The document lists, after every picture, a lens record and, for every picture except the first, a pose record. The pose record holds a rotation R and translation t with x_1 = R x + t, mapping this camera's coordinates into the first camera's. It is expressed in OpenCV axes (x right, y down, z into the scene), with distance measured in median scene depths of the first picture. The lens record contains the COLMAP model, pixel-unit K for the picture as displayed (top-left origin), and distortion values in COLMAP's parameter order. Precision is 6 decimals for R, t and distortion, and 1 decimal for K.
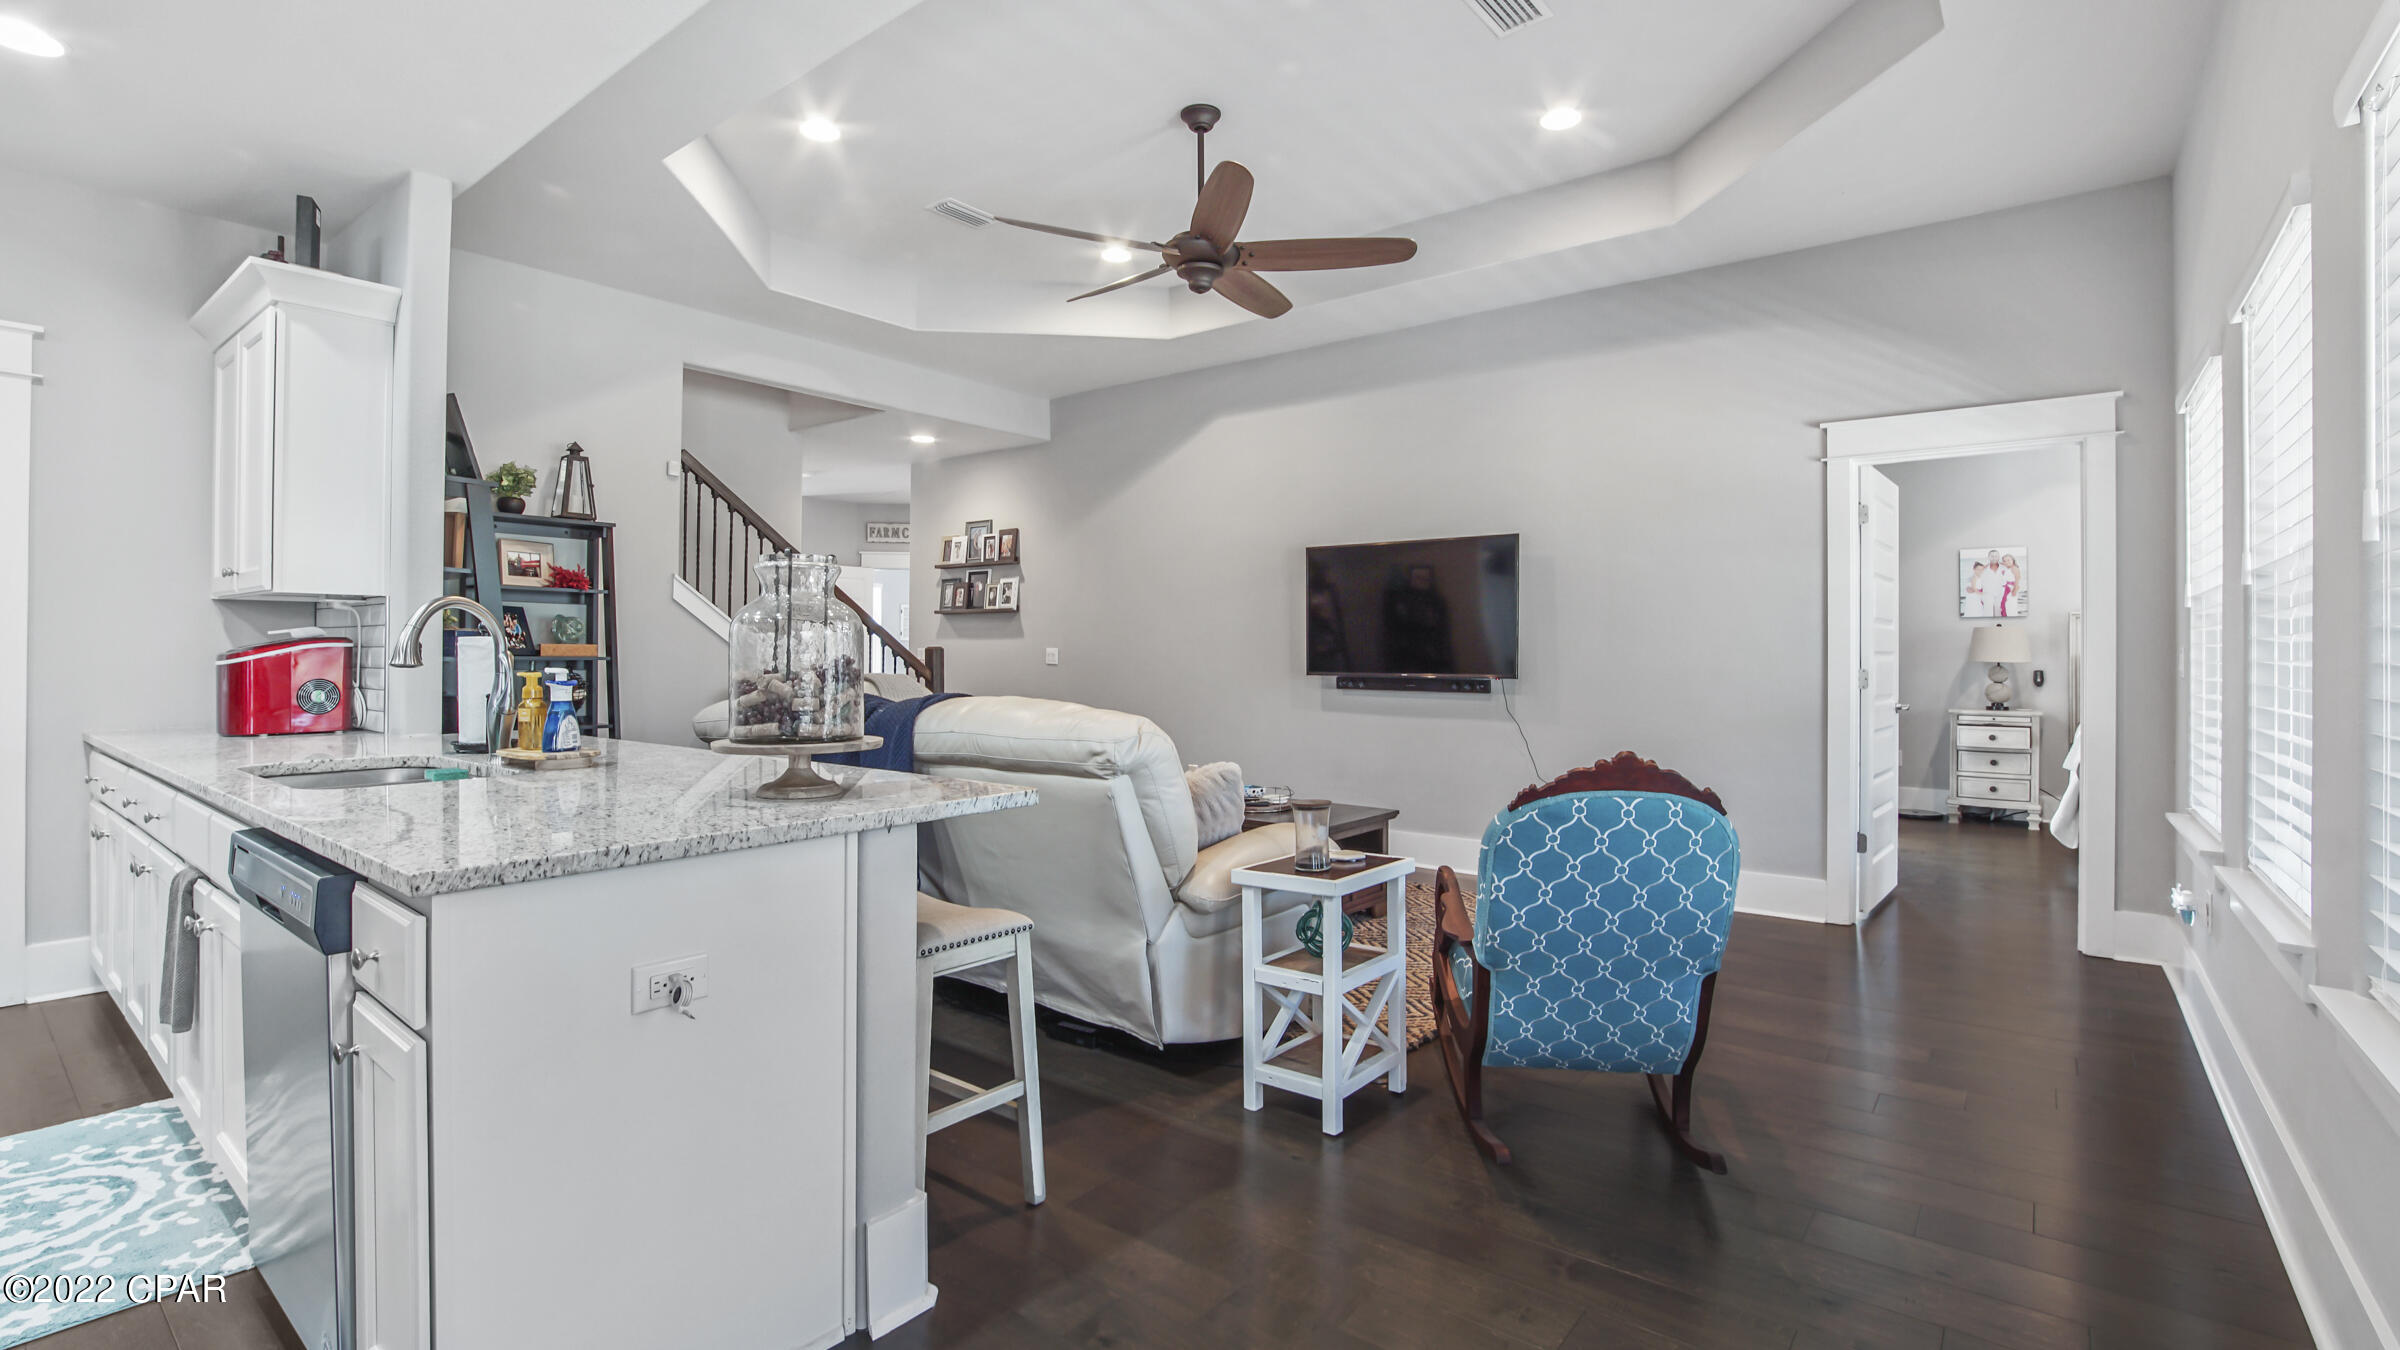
lens RADIAL K [[1098.9, 0, 1283.3], [0, 1098.9, 643.6], [0, 0, 1]] dist [-0.035719, 0.006968]
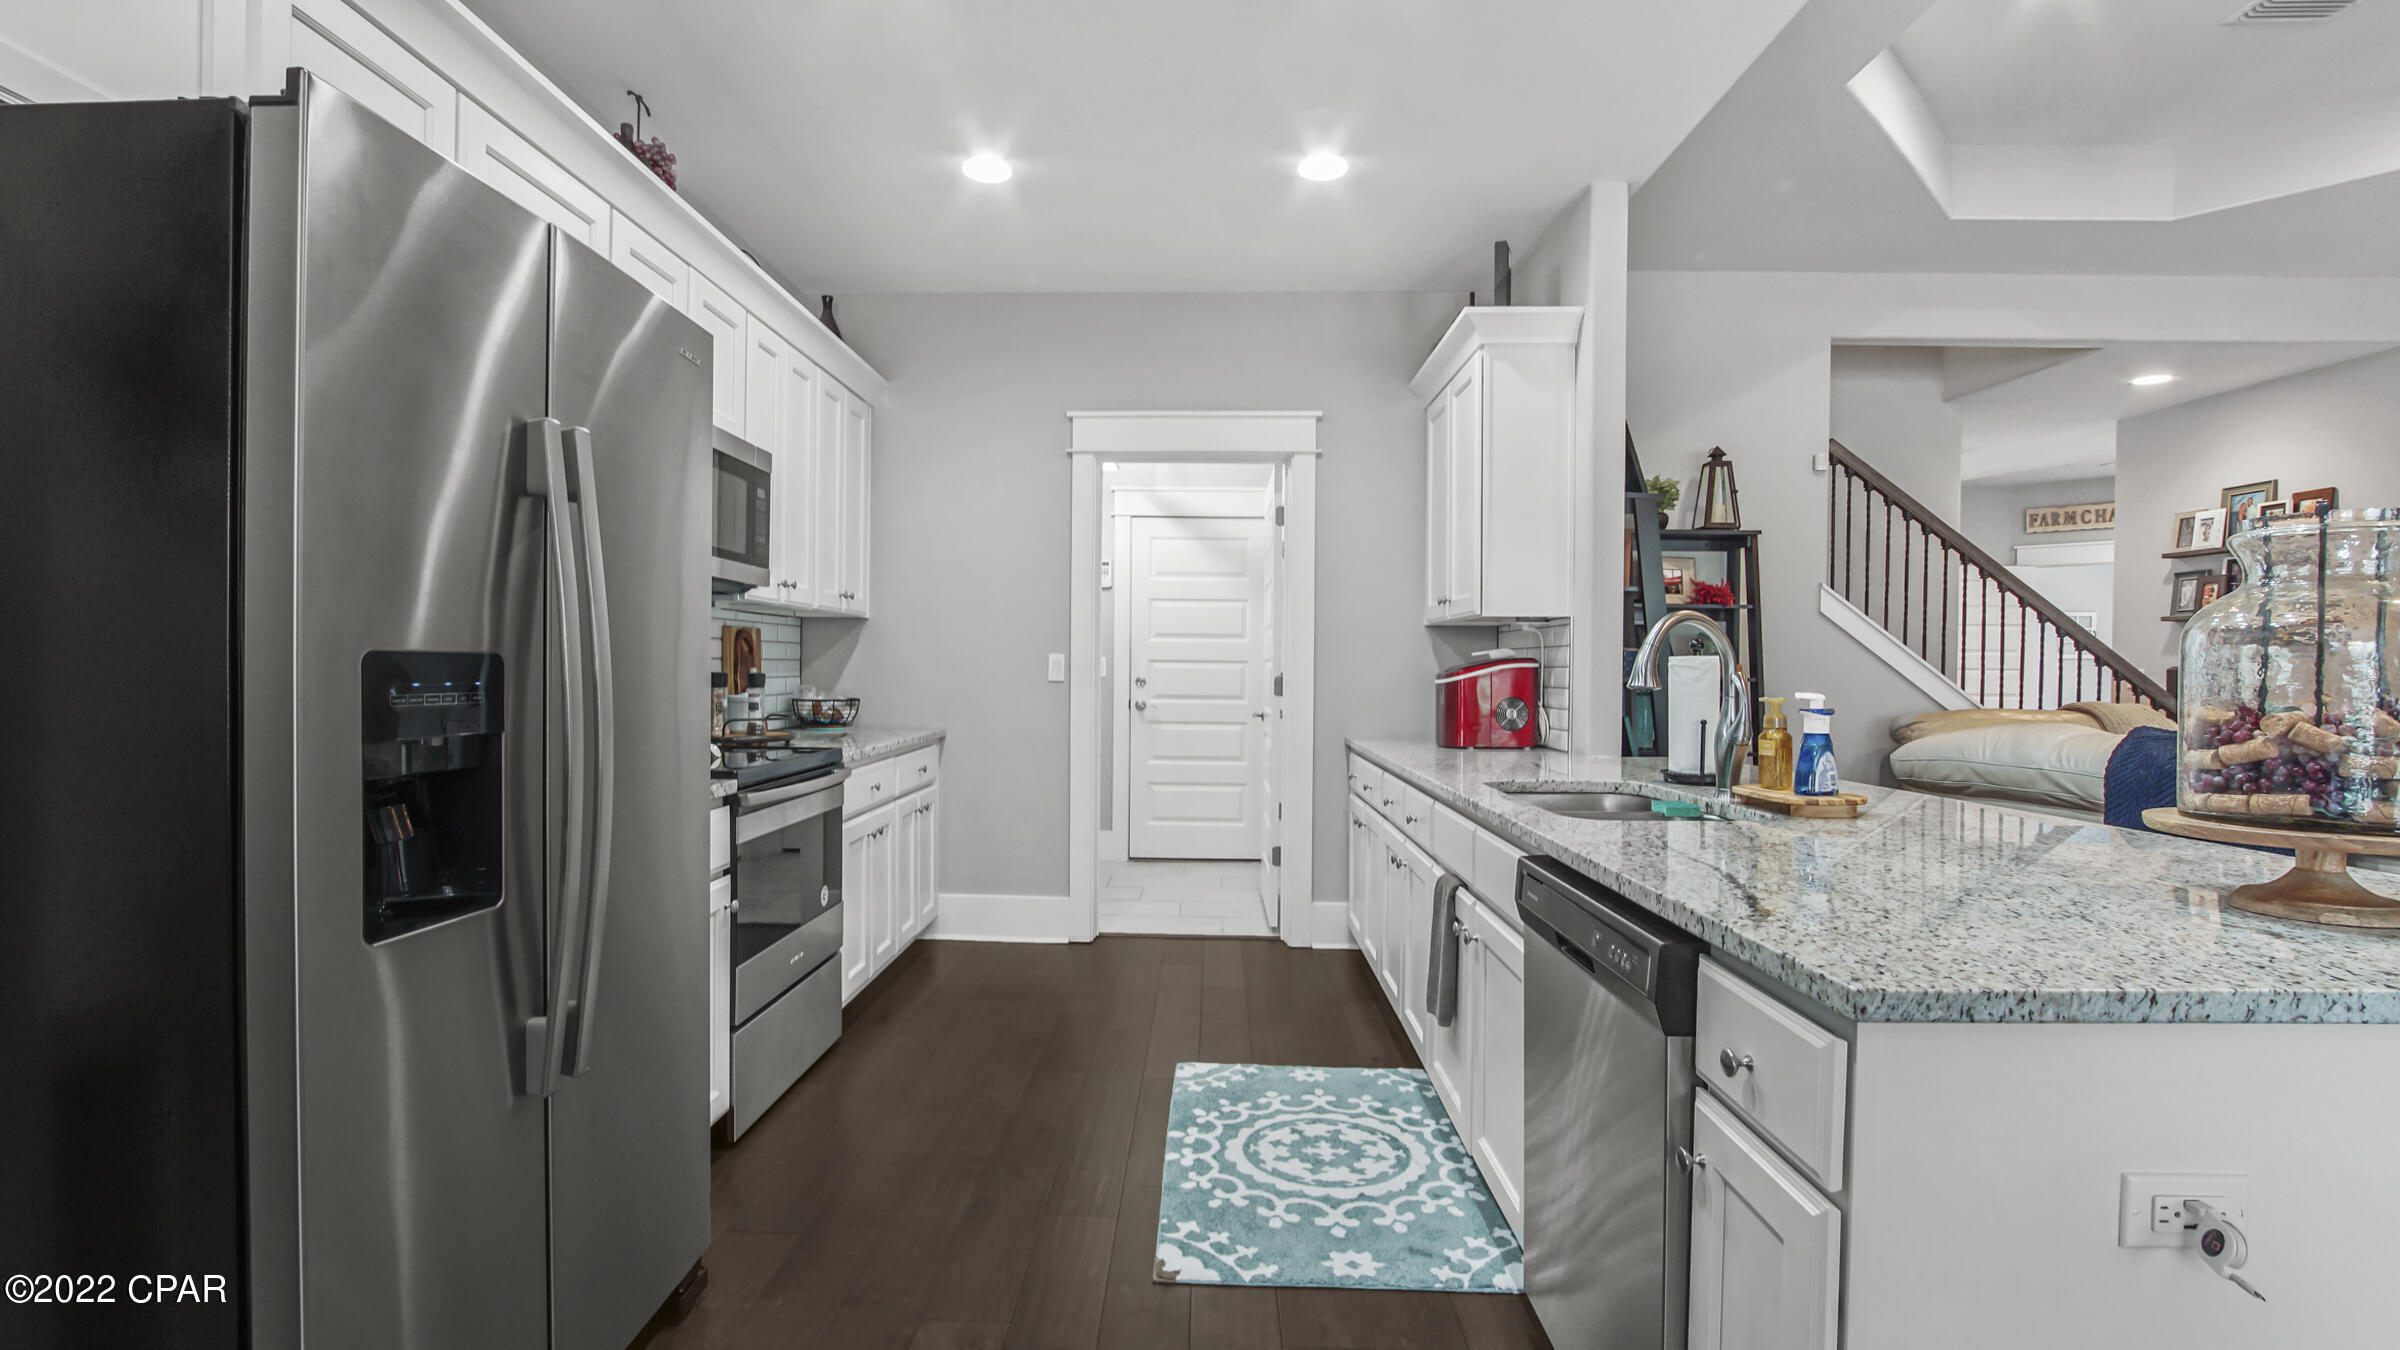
lens RADIAL K [[1098.9, 0, 1186.7], [0, 1098.9, 681.5], [0, 0, 1]] dist [-0.035719, 0.006968]
pose [[0.594527, 0.009715, -0.804017, -0.234877], [0.003349, 0.999888, 0.014558, 0.000299], [0.804068, -0.011348, 0.594429, 0.105048]]
